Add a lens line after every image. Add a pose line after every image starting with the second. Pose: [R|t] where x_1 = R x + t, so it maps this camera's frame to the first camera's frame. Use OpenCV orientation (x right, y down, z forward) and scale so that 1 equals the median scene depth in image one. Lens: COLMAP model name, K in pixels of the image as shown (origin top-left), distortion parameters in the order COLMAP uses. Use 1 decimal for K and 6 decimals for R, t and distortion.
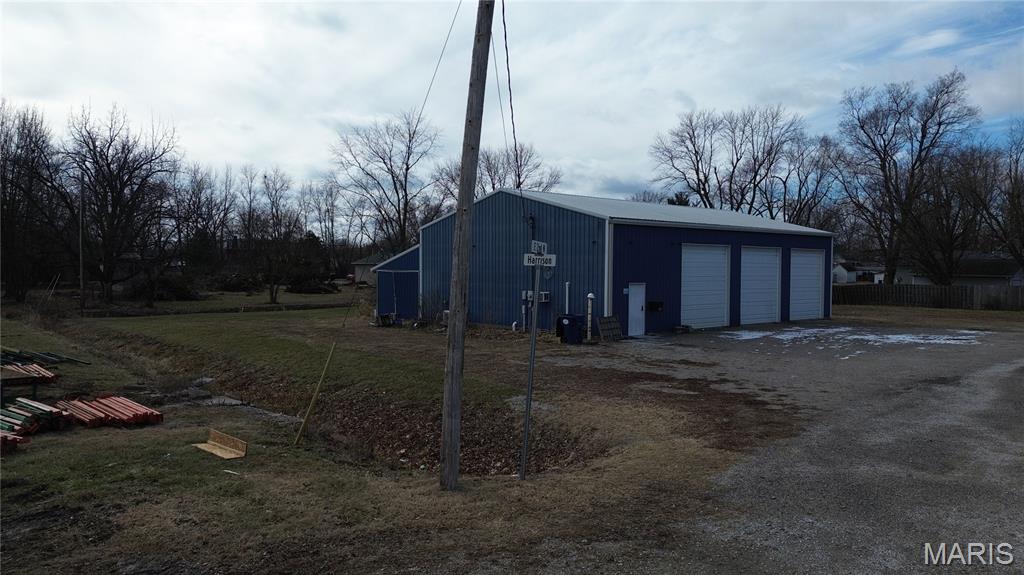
lens RADIAL K [[733.9, 0, 508.9], [0, 733.9, 286.7], [0, 0, 1]] dist [0.010306, -0.024369]
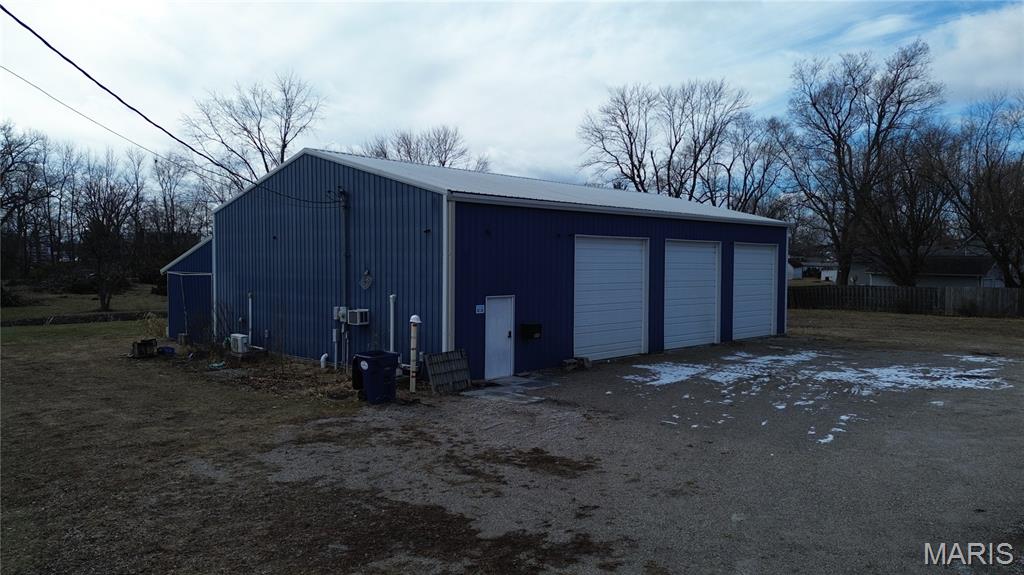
lens RADIAL K [[733.9, 0, 516.4], [0, 733.9, 293.9], [0, 0, 1]] dist [0.010306, -0.024369]
pose [[0.997067, -0.003921, 0.076438, 0.059885], [0.002641, 0.999855, 0.016845, -0.007457], [-0.076493, -0.016594, 0.996932, 0.154118]]
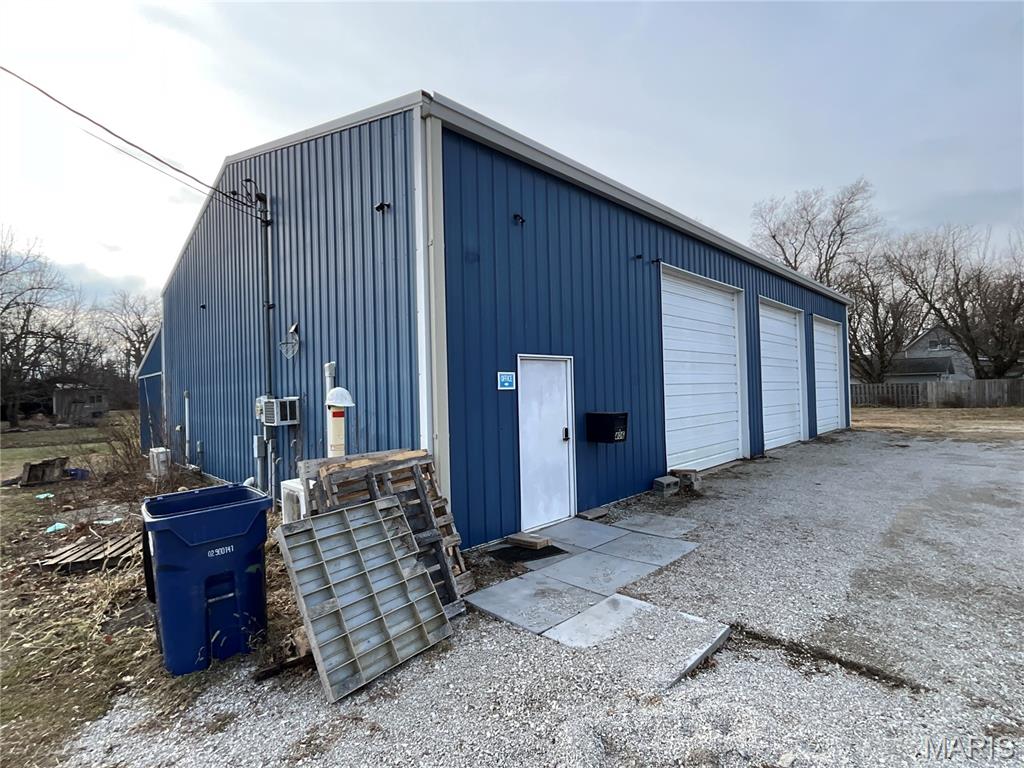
lens RADIAL K [[488.5, 0, 503.6], [0, 488.5, 384.8], [0, 0, 1]] dist [-0.002962, -0.000623]
pose [[0.998525, -0.034674, 0.041784, 0.063178], [0.036396, 0.998489, -0.041163, 0.006522], [-0.040293, 0.042623, 0.998278, 0.338883]]
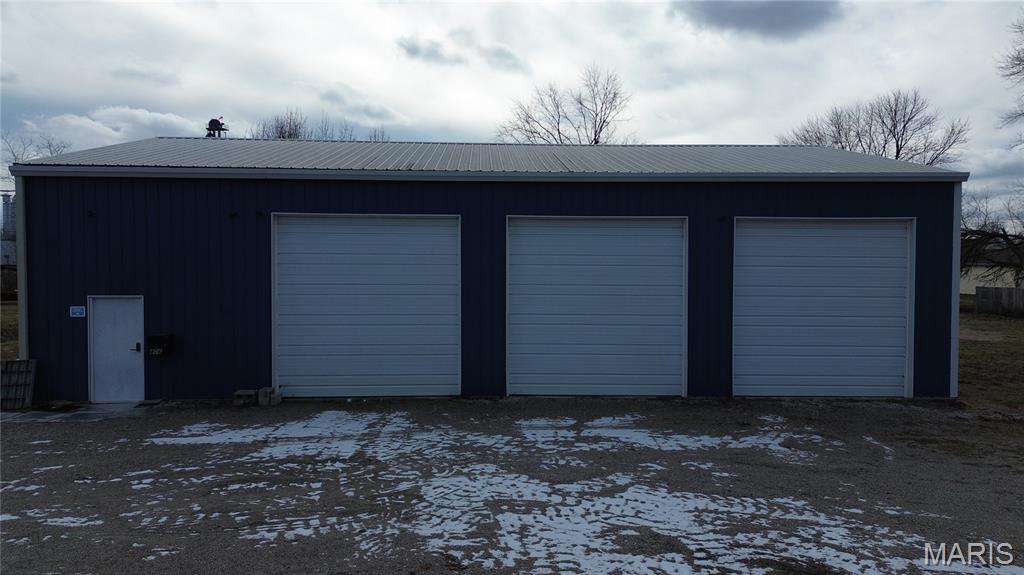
lens RADIAL K [[733.9, 0, 512.0], [0, 733.9, 287.1], [0, 0, 1]] dist [0.010306, -0.024369]
pose [[0.790527, 0.025890, -0.611880, 0.292657], [-0.018642, 0.999660, 0.018213, -0.010547], [0.612144, -0.002991, 0.790741, 0.330597]]
